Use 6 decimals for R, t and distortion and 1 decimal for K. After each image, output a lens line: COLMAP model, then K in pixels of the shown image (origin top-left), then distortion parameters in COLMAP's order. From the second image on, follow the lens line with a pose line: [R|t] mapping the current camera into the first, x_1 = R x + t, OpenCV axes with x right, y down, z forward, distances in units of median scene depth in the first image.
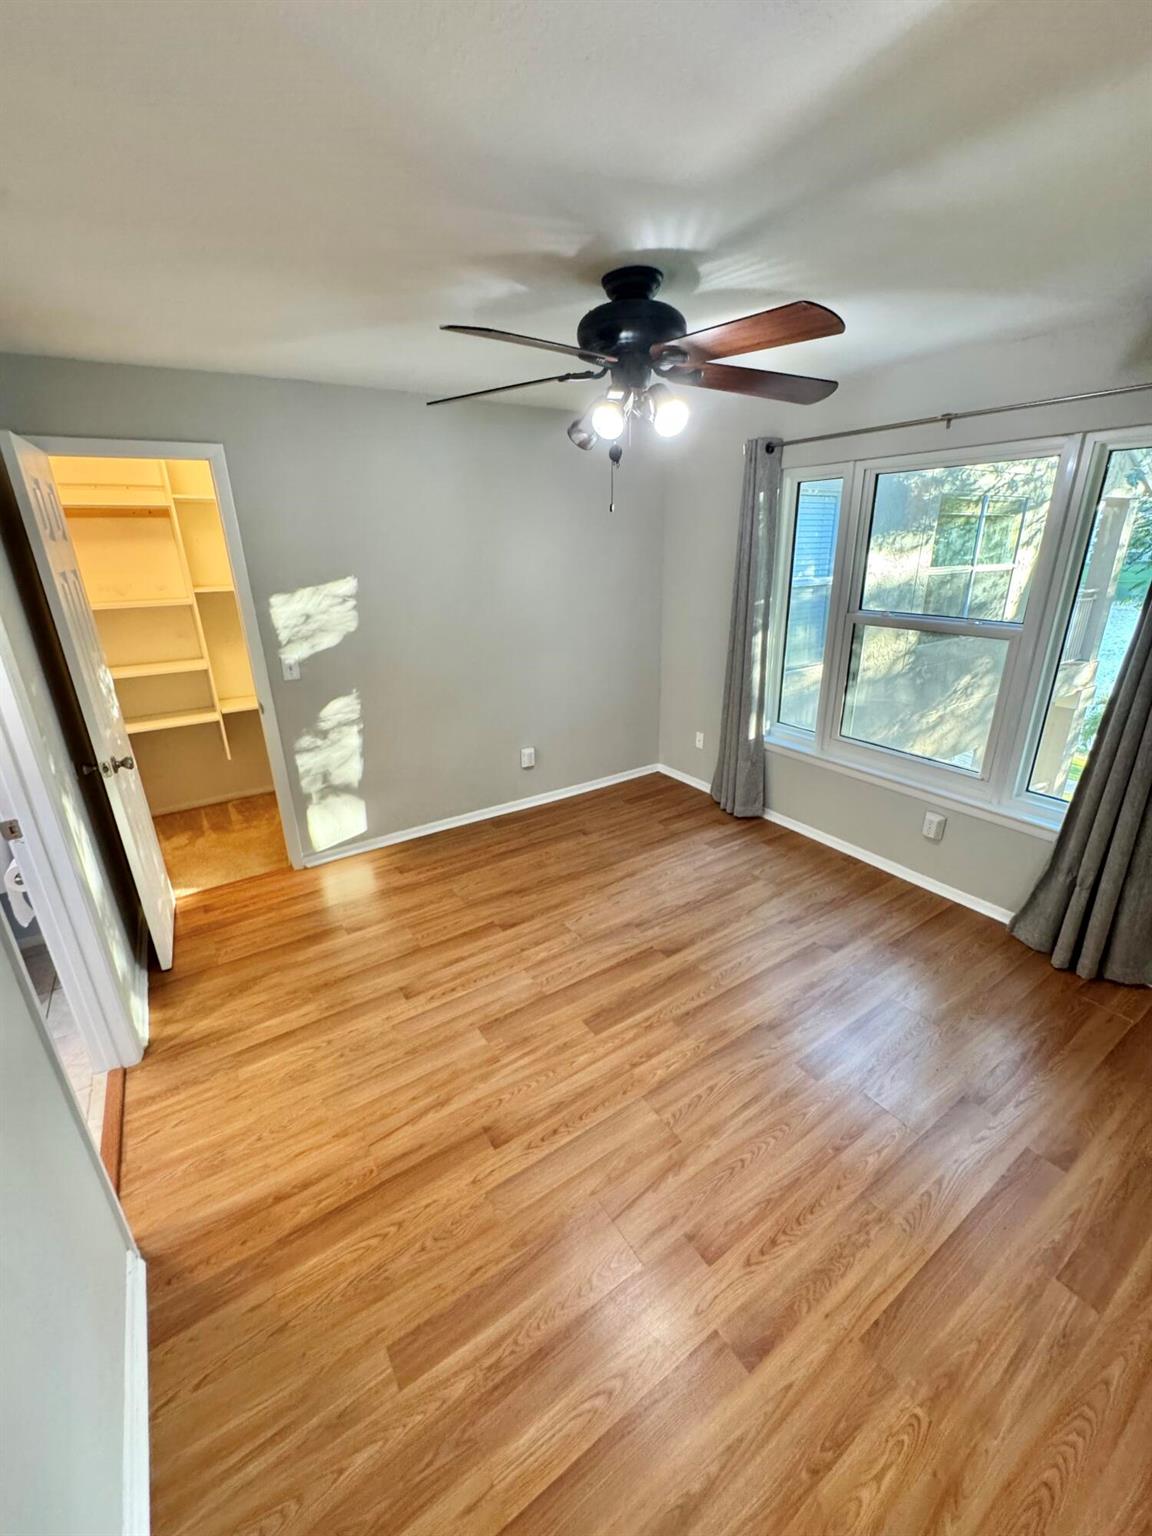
lens RADIAL K [[619.8, 0, 576.0], [0, 619.8, 768.0], [0, 0, 1]] dist [-0.002523, -0.000286]
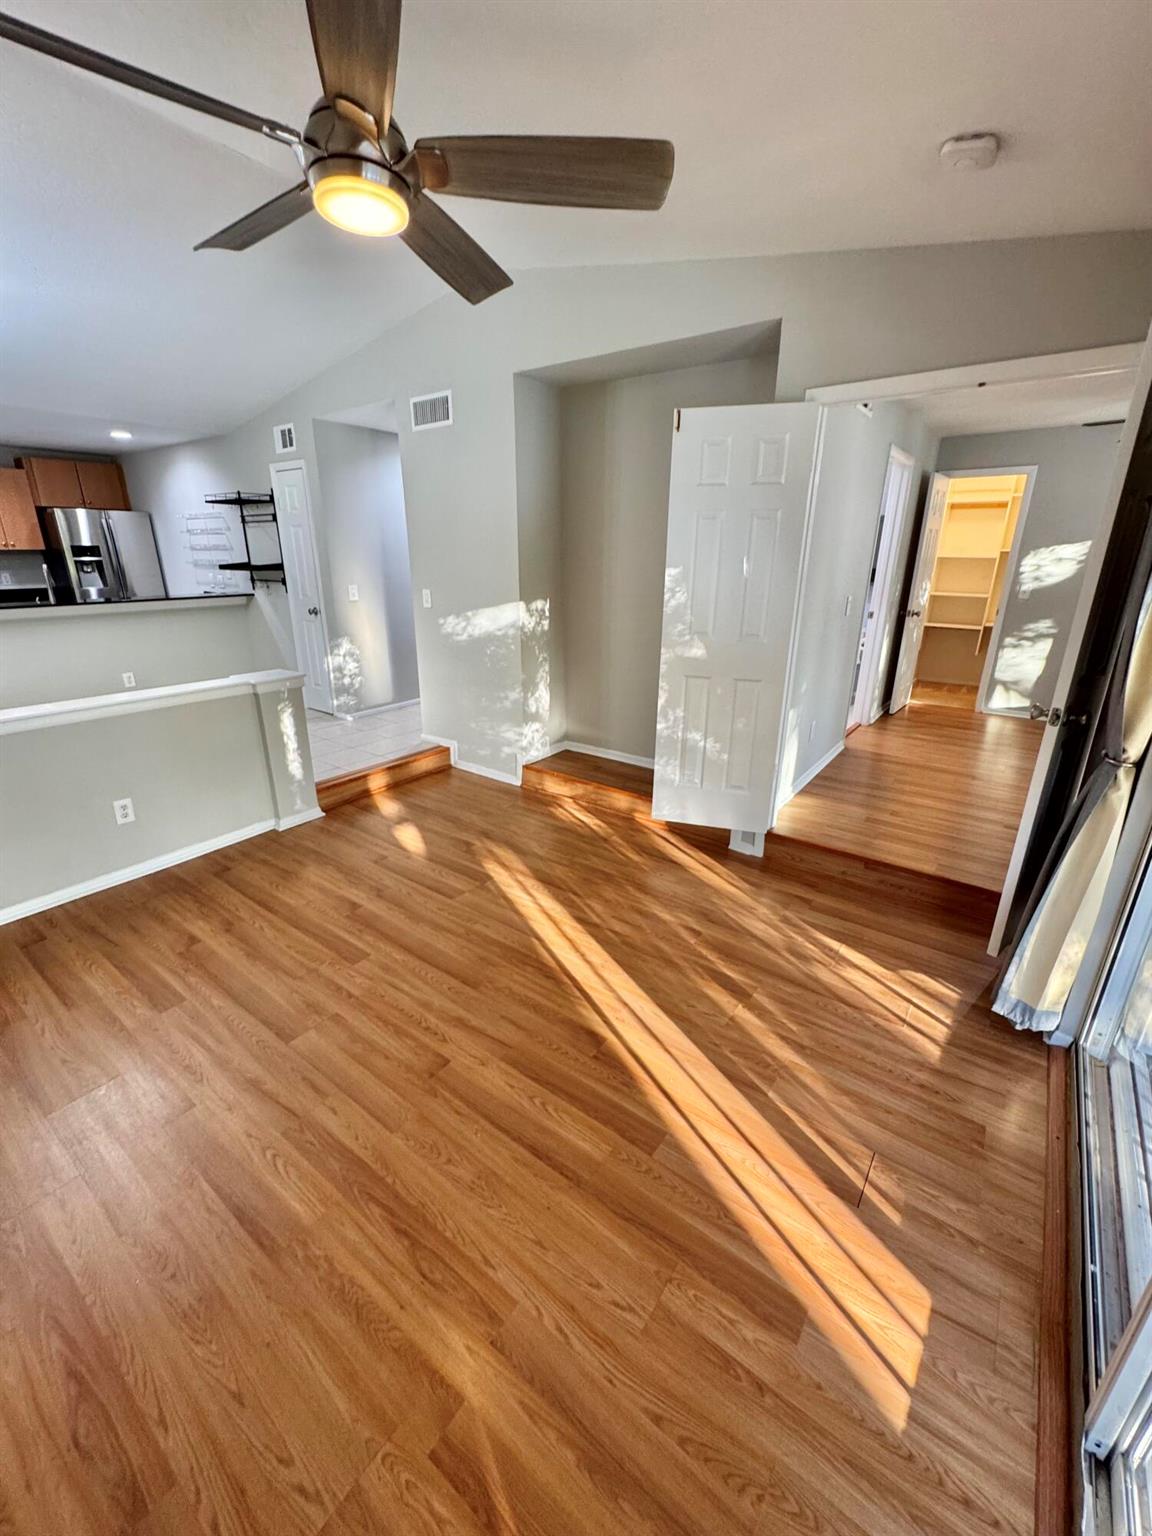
lens RADIAL K [[615.2, 0, 579.4], [0, 615.2, 767.1], [0, 0, 1]] dist [-0.005041, 0.000183]
pose [[0.346660, 0.333012, -0.876886, 0.785286], [-0.338161, 0.916360, 0.214317, 0.346067], [0.874913, 0.222233, 0.430277, -0.726688]]
